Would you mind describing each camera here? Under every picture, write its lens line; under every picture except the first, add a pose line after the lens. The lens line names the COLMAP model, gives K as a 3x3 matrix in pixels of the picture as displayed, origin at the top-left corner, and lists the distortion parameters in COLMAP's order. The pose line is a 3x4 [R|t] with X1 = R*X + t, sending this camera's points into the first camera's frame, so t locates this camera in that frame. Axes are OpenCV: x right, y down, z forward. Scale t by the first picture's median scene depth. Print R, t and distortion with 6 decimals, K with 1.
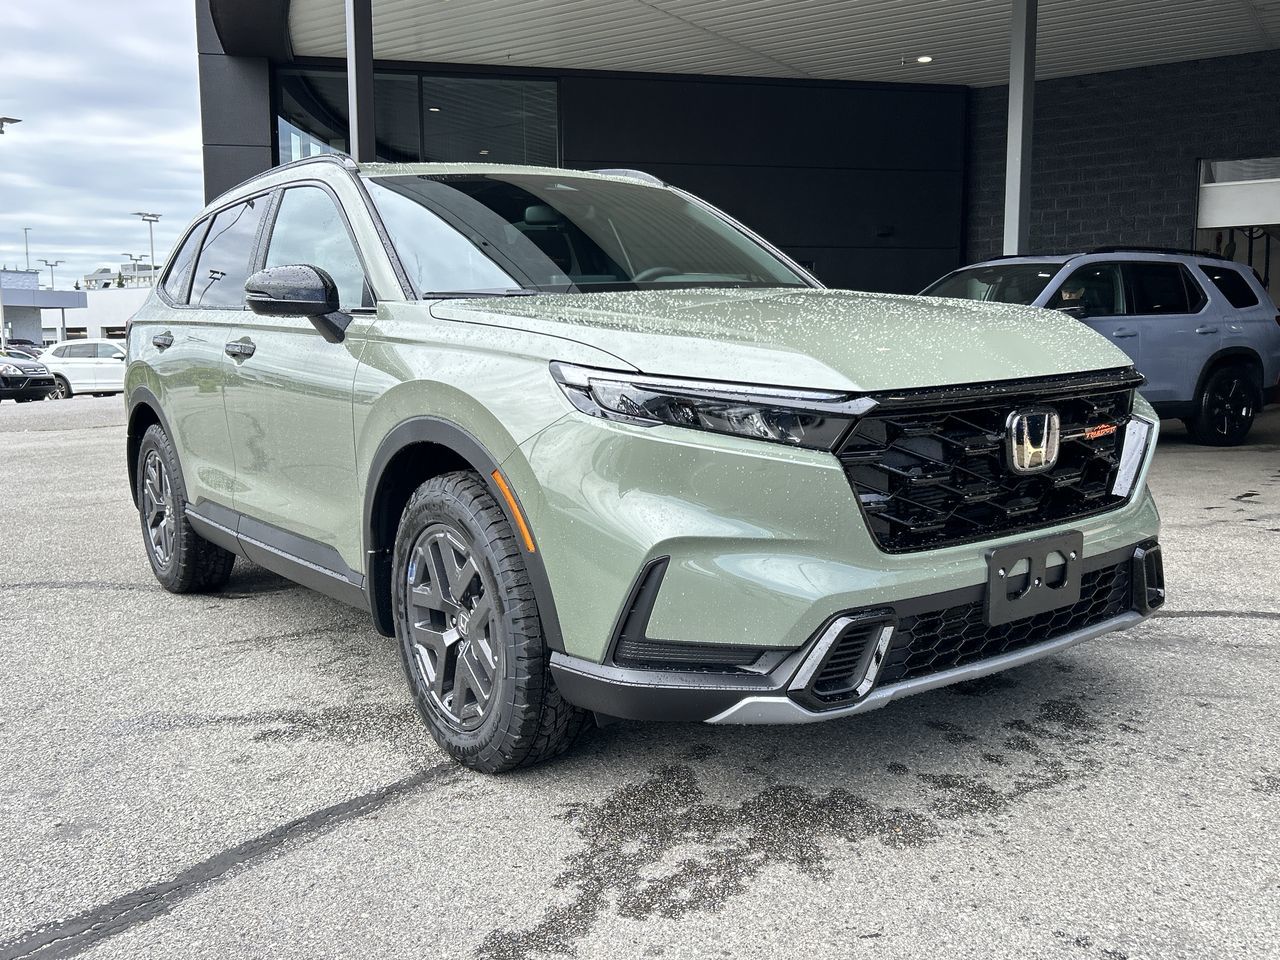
lens RADIAL K [[1185.9, 0, 647.5], [0, 1185.9, 475.9], [0, 0, 1]] dist [0.024563, 0.000000]
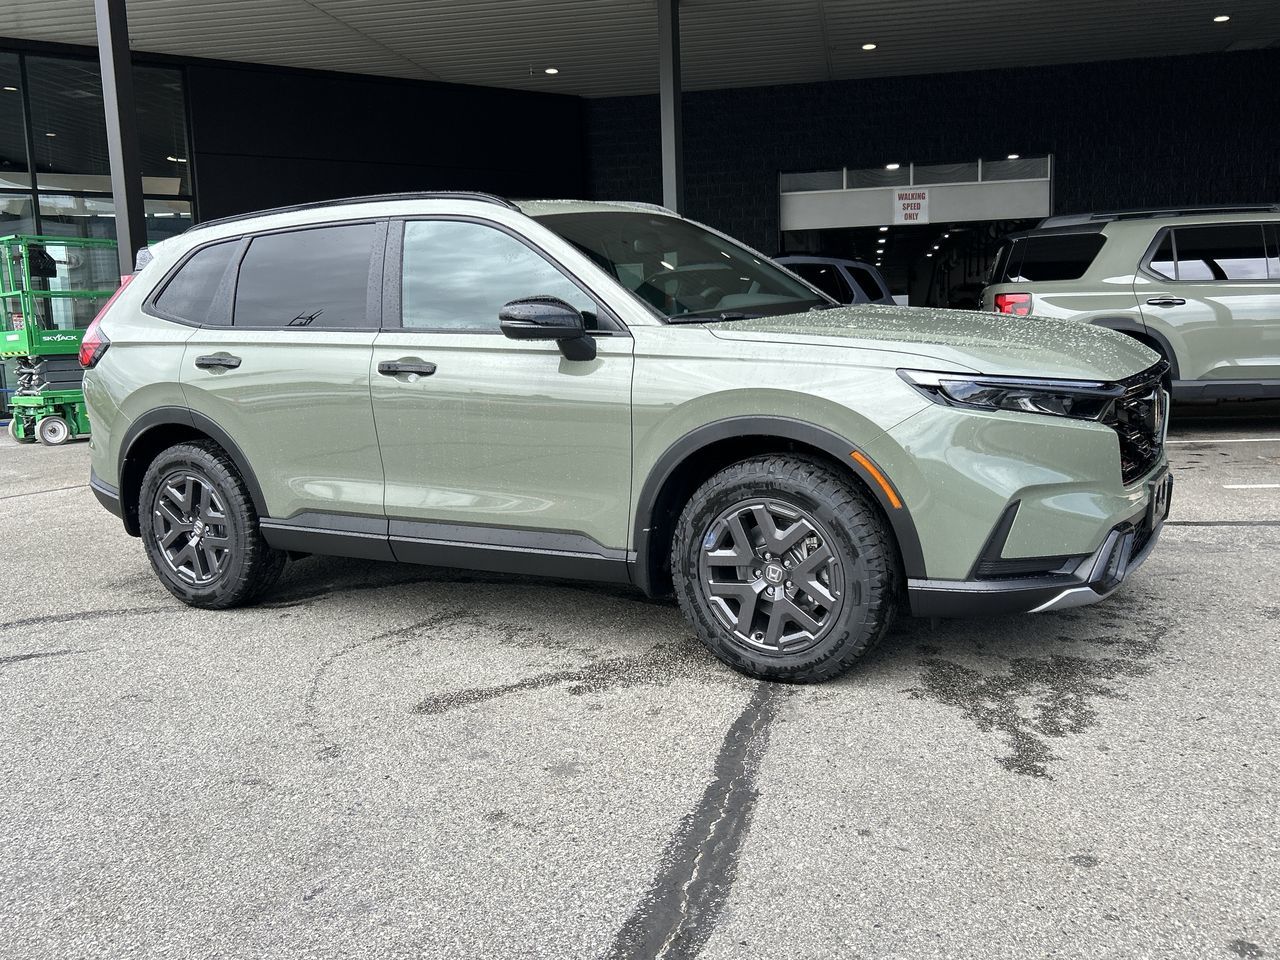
lens RADIAL K [[1185.9, 0, 643.5], [0, 1185.9, 474.7], [0, 0, 1]] dist [0.024563, 0.000000]
pose [[0.920907, -0.074611, 0.382574, -0.856719], [0.071388, 0.997192, 0.022635, -0.025410], [-0.383189, 0.006467, 0.923647, -0.156486]]
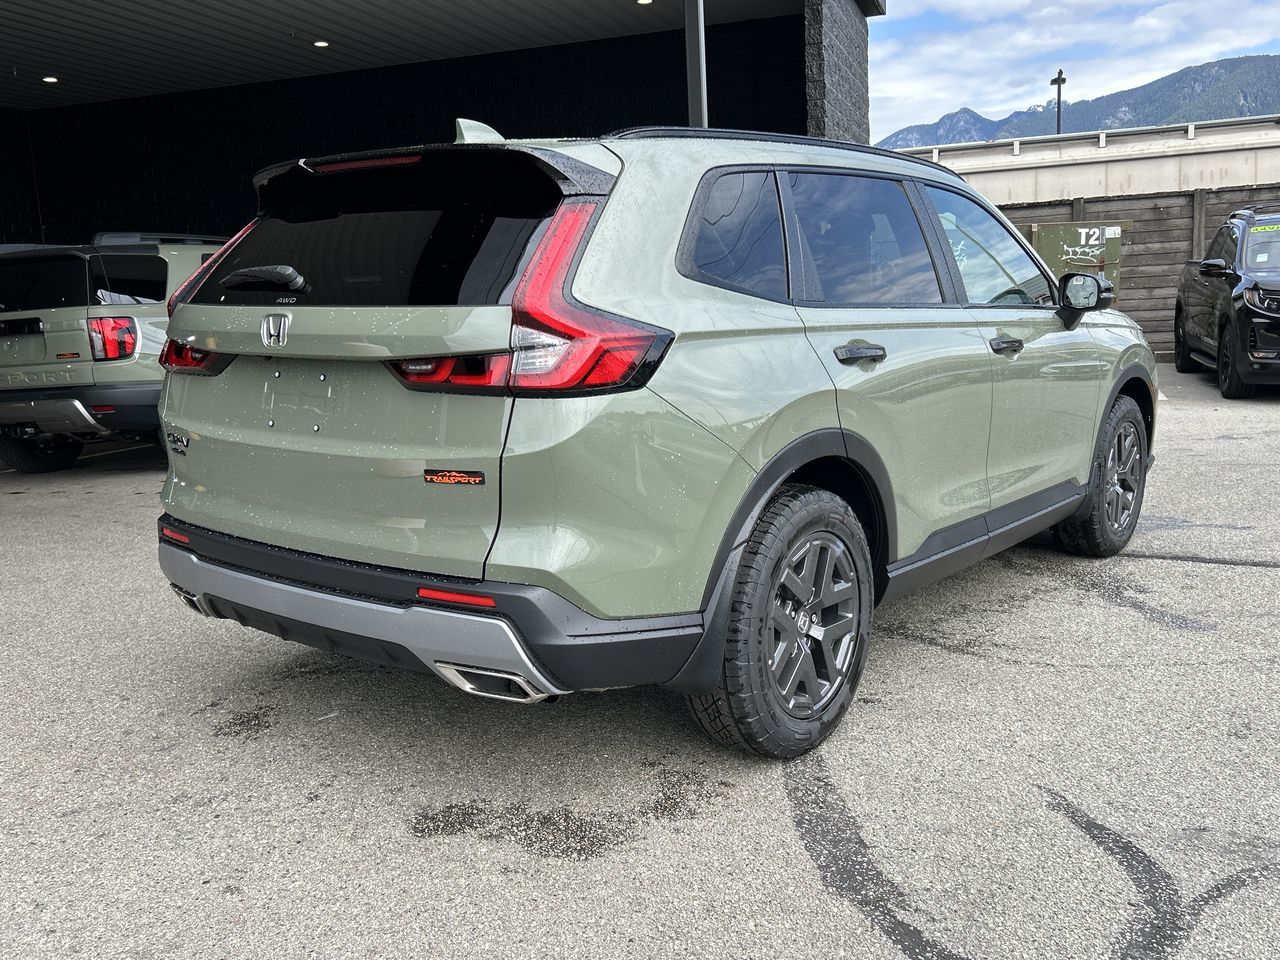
lens RADIAL K [[1185.9, 0, 641.7], [0, 1185.9, 468.7], [0, 0, 1]] dist [0.024563, 0.000000]
pose [[-0.271080, -0.113785, 0.955808, -1.903270], [0.151079, 0.975651, 0.158995, -0.323672], [-0.950626, 0.187503, -0.247289, 2.382515]]
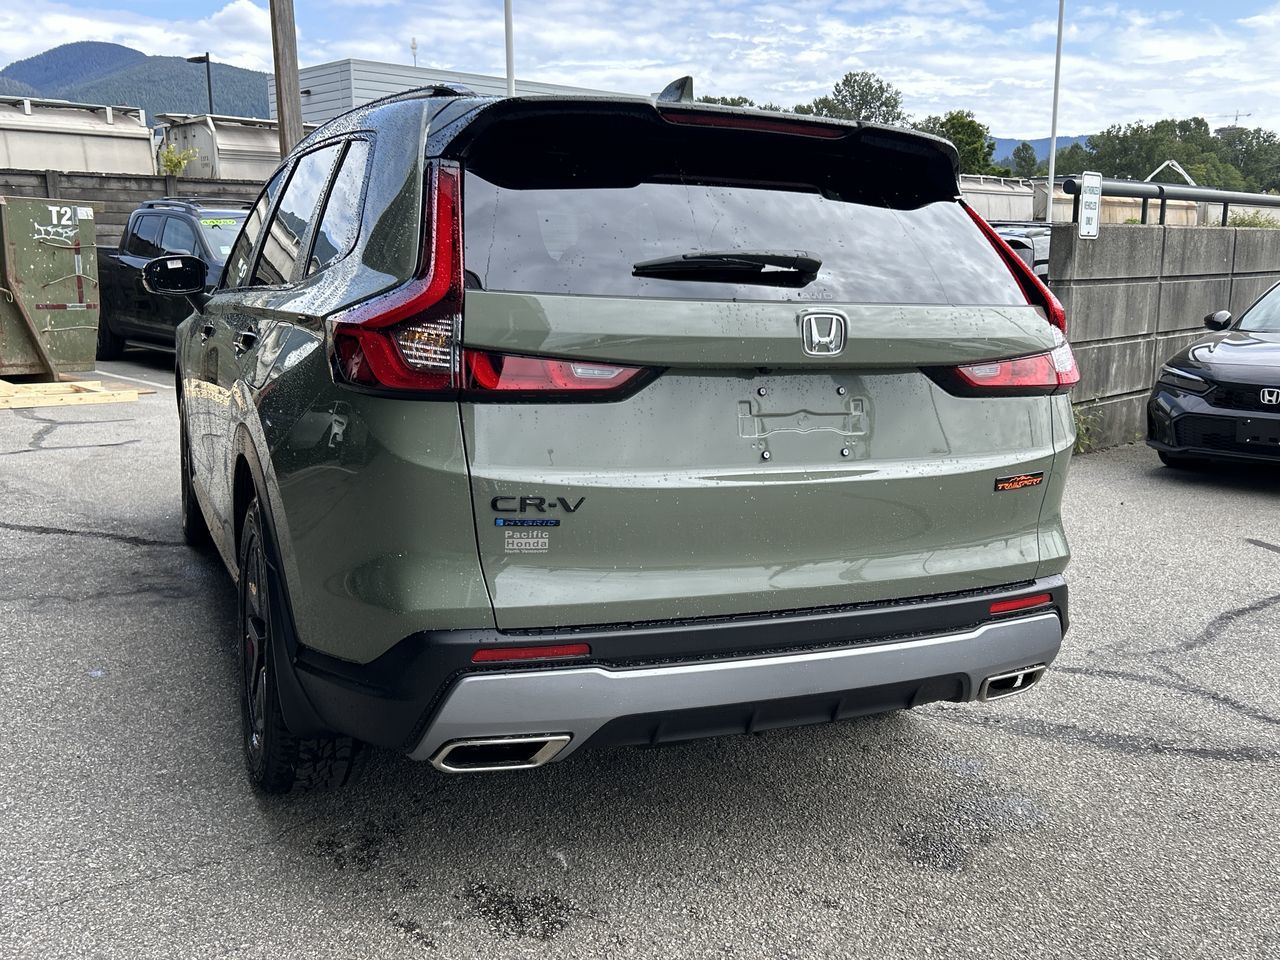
lens RADIAL K [[1185.9, 0, 650.8], [0, 1185.9, 480.1], [0, 0, 1]] dist [0.024563, 0.000000]
pose [[-0.979483, -0.030099, 0.199265, -0.801328], [0.029542, 0.956657, 0.289715, -0.475213], [-0.199348, 0.289657, -0.936140, 3.265036]]
